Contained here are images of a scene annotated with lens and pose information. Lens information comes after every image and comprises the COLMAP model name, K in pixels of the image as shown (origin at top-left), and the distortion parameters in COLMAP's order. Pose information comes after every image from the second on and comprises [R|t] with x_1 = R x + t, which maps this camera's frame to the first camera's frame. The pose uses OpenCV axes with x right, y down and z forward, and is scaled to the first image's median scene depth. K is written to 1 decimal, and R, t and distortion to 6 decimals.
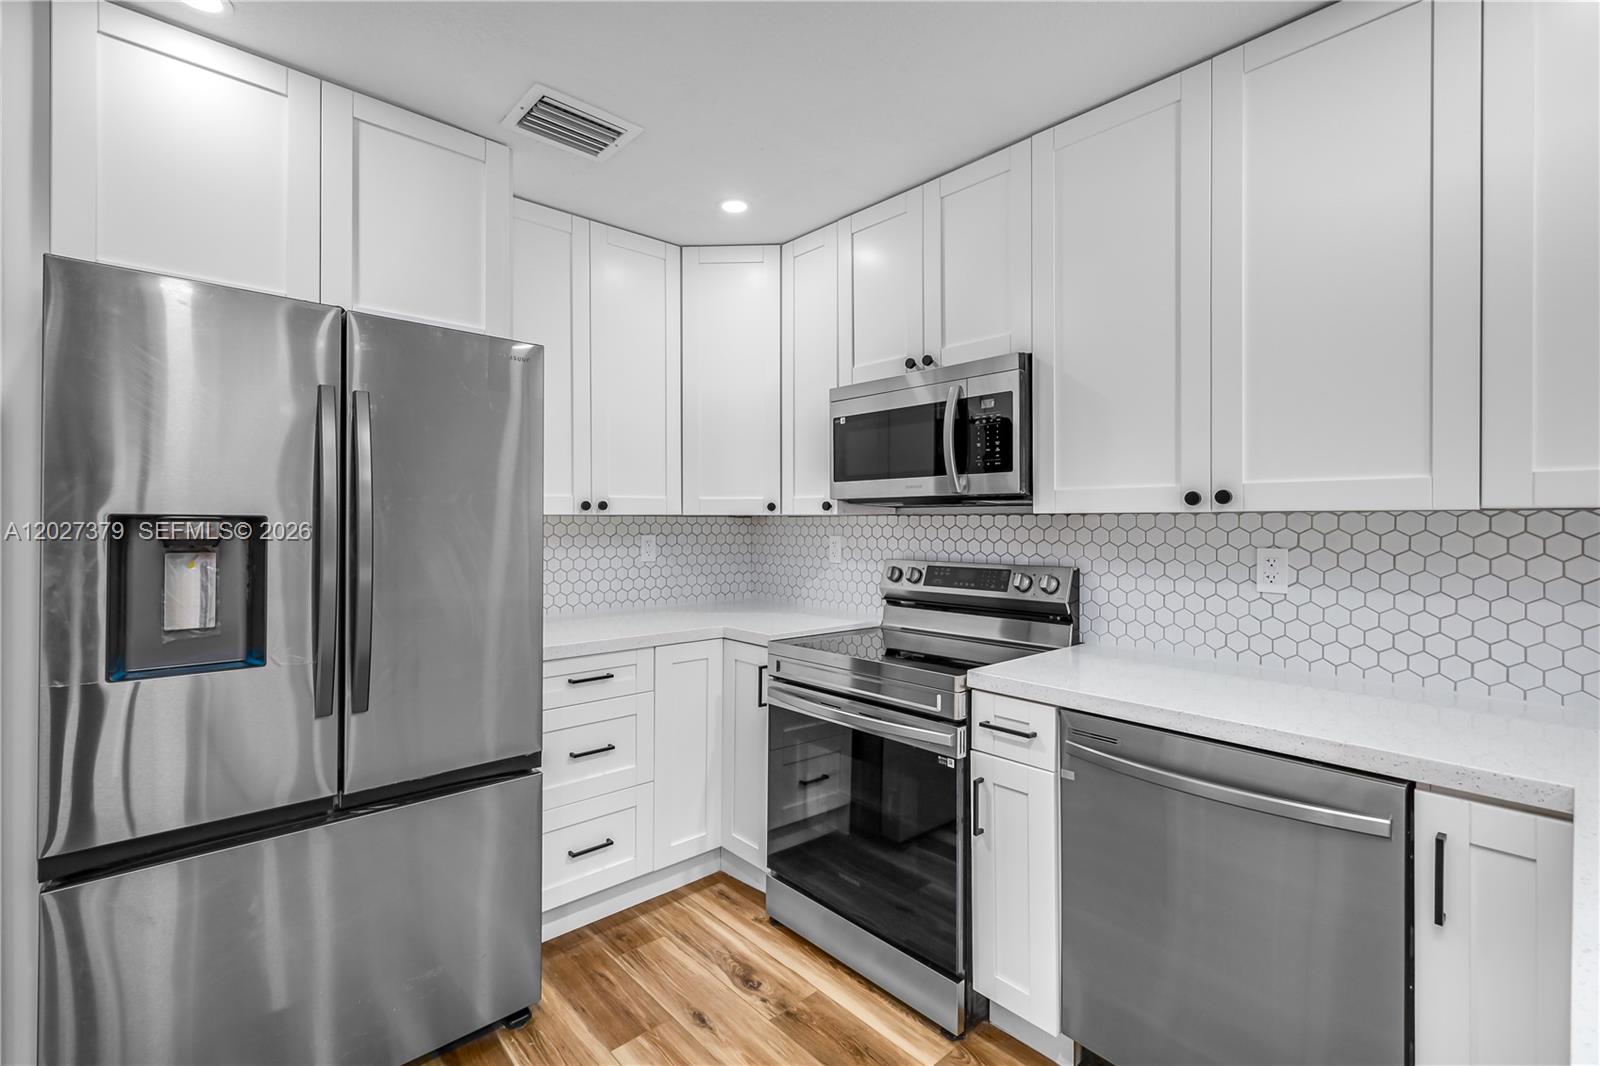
lens RADIAL K [[700.4, 0, 791.0], [0, 700.4, 520.7], [0, 0, 1]] dist [0.002179, -0.000001]
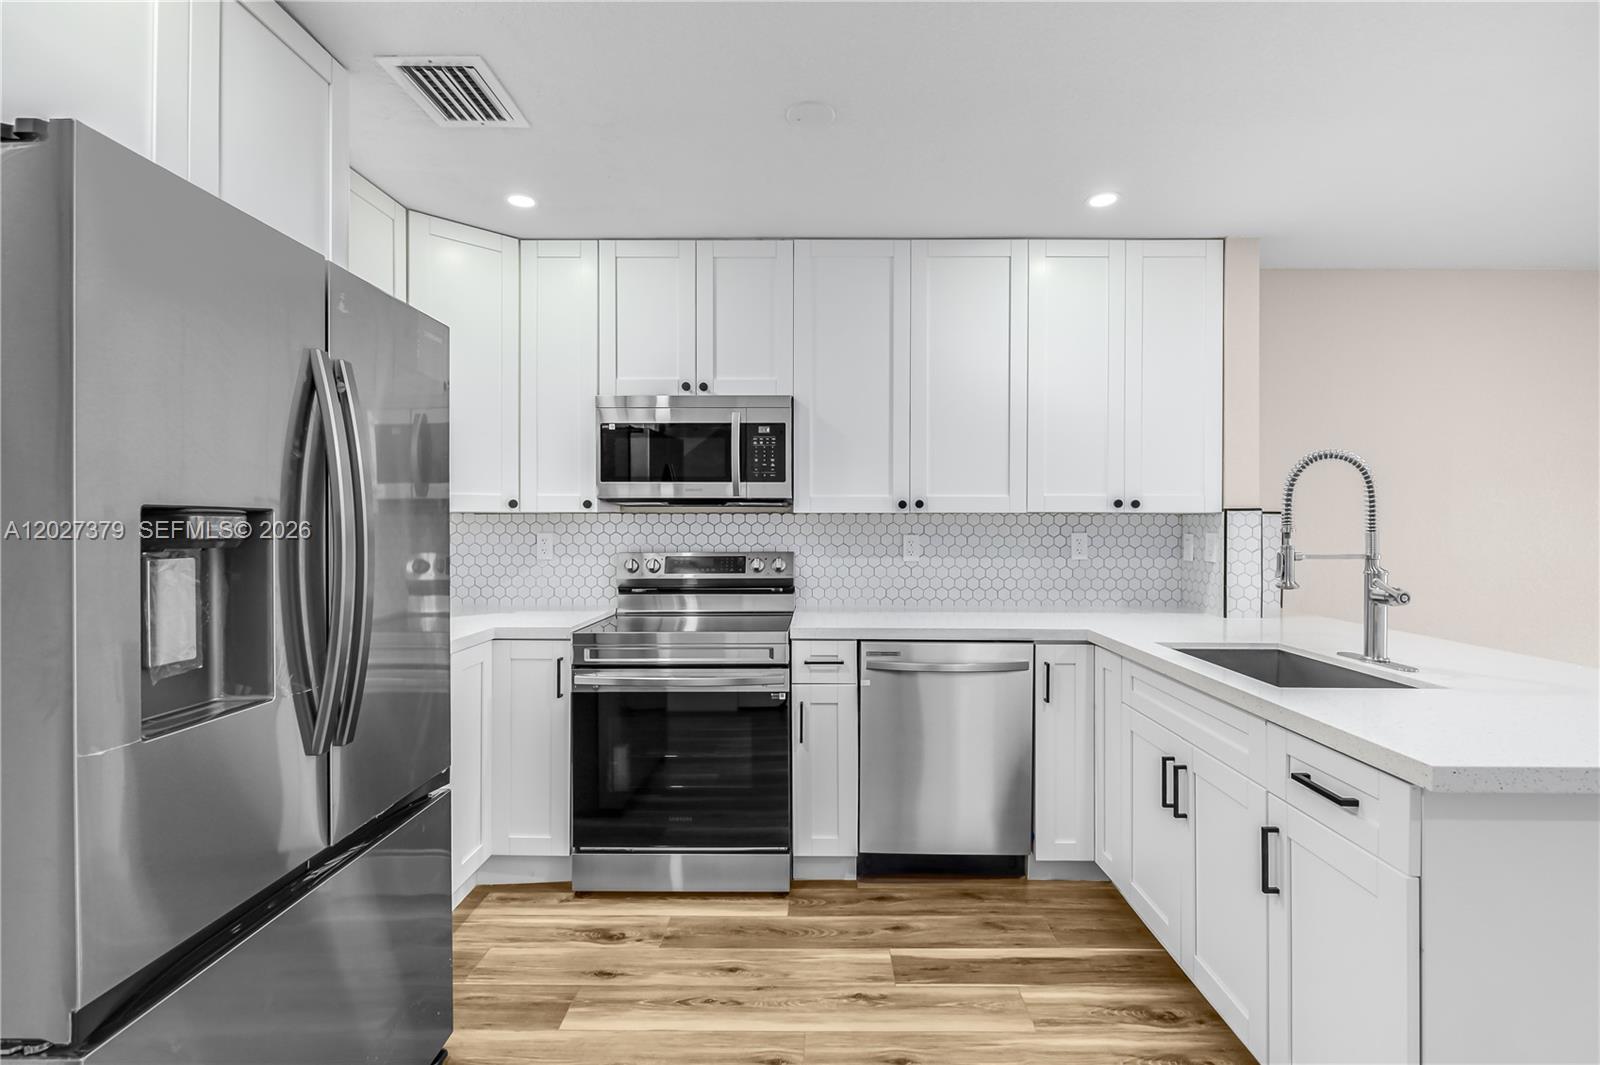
lens RADIAL K [[715.0, 0, 809.1], [0, 715.0, 523.7], [0, 0, 1]] dist [-0.010891, -0.000236]
pose [[0.683320, -0.003719, 0.730109, -0.644509], [-0.000238, 0.999986, 0.005317, 0.003522], [-0.730119, -0.003807, 0.683310, 0.014115]]
